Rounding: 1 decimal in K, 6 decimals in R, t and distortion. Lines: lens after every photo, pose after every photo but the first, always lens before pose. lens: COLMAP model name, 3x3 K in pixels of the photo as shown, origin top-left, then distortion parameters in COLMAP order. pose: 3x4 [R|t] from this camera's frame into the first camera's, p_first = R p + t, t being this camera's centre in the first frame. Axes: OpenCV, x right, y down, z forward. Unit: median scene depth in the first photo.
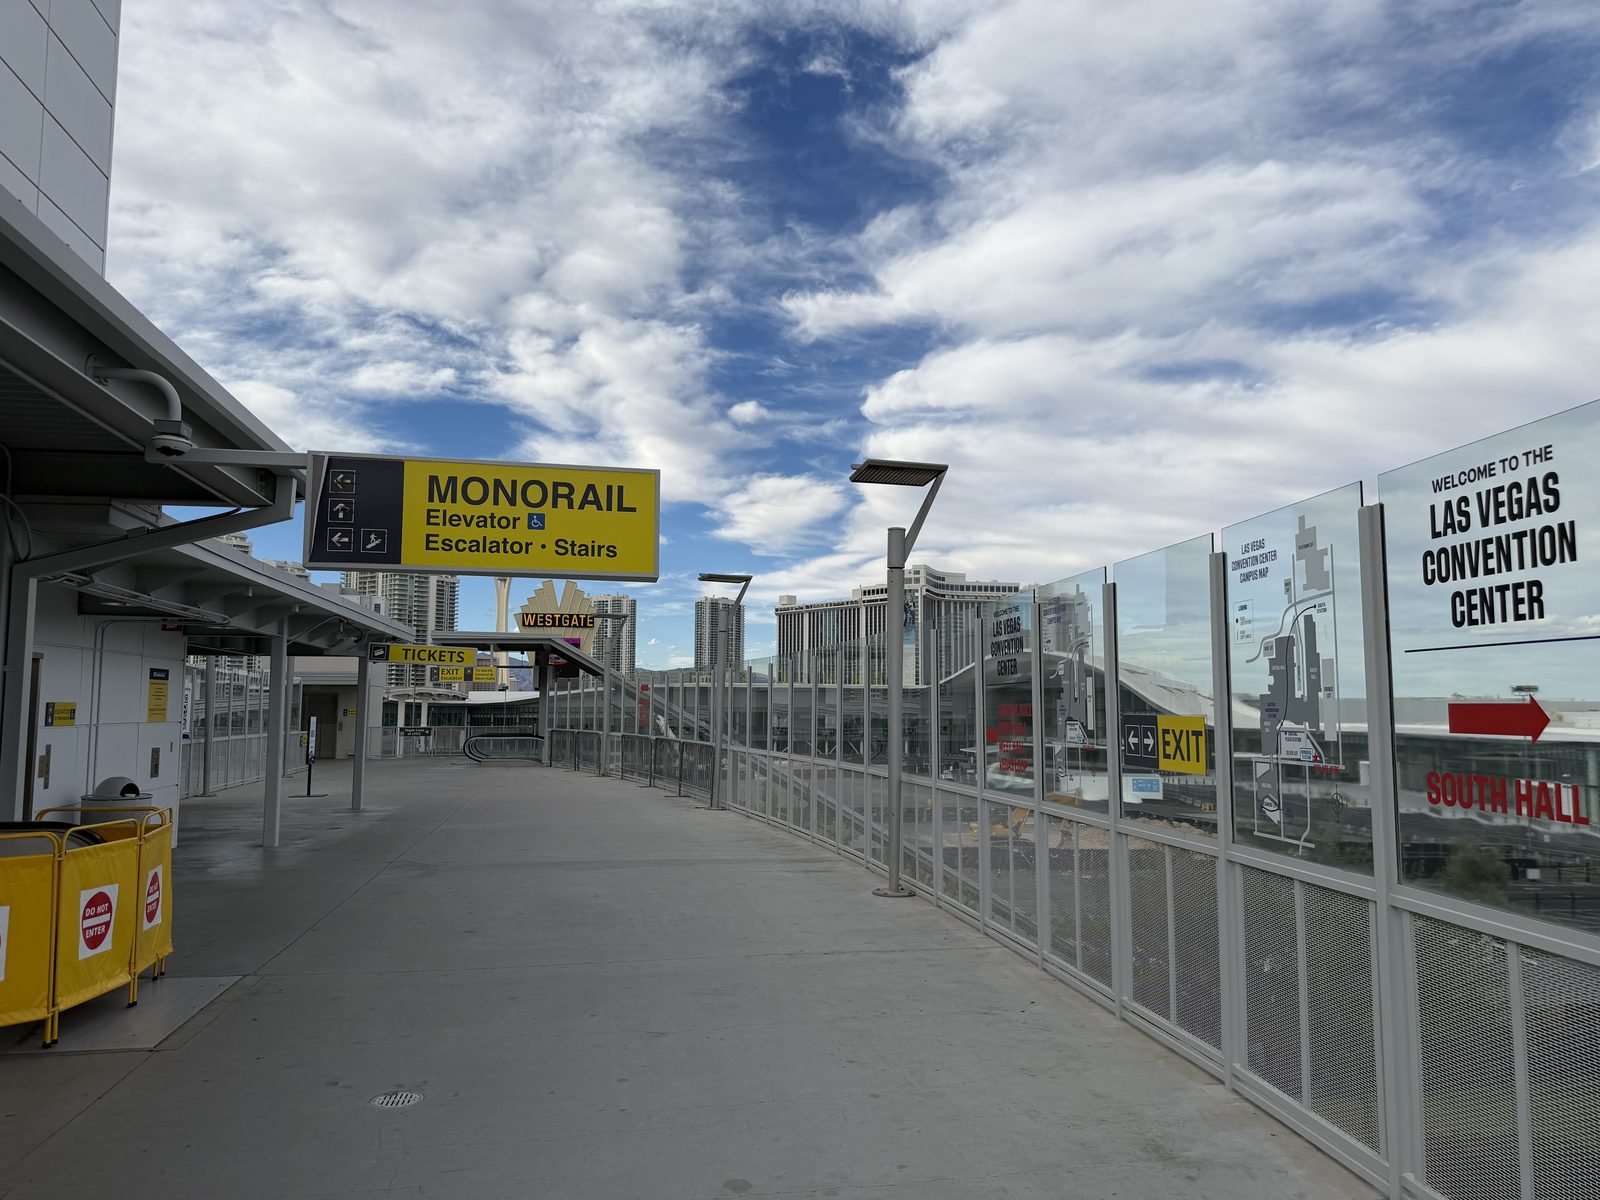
lens RADIAL K [[1260.4, 0, 801.5], [0, 1260.4, 623.2], [0, 0, 1]] dist [0.096870, -0.000440]
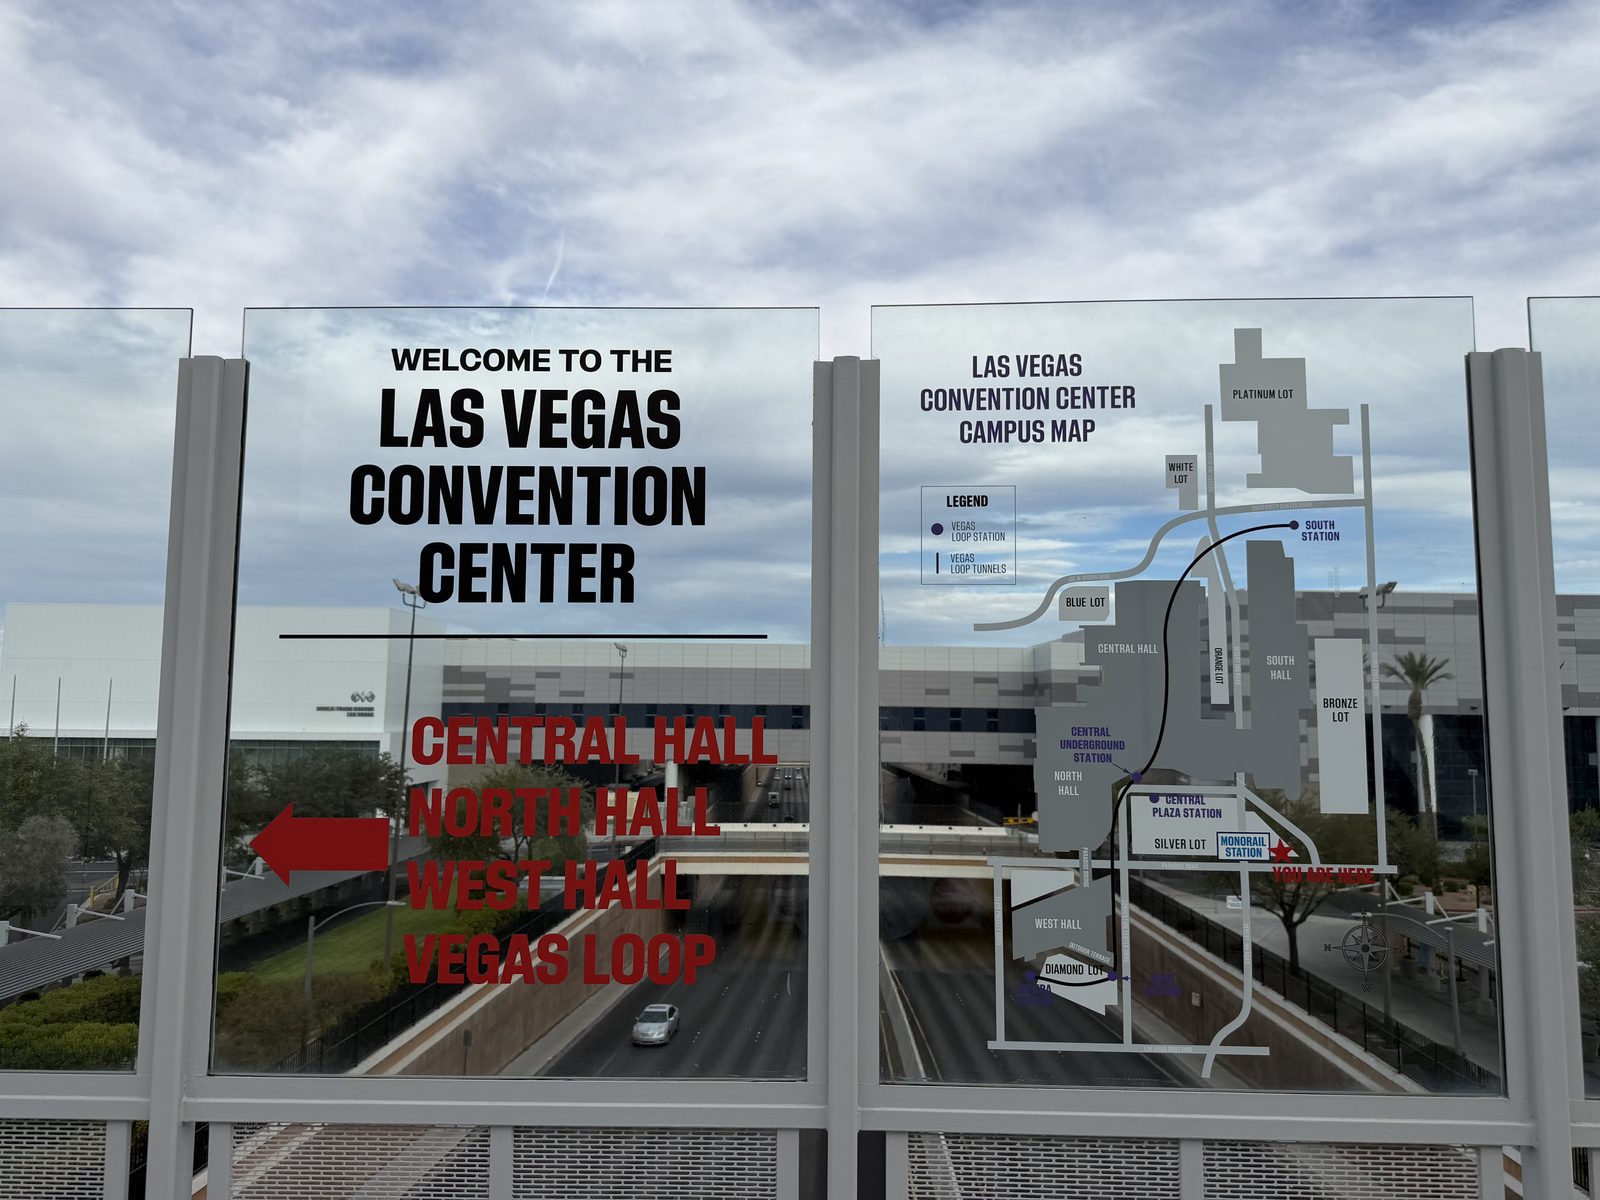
lens RADIAL K [[1260.4, 0, 801.5], [0, 1260.4, 623.2], [0, 0, 1]] dist [0.096870, -0.000440]
pose [[0.107410, 0.095495, 0.989618, -0.056630], [-0.071926, 0.993515, -0.088065, 0.055939], [-0.991610, -0.061721, 0.113582, 0.820090]]
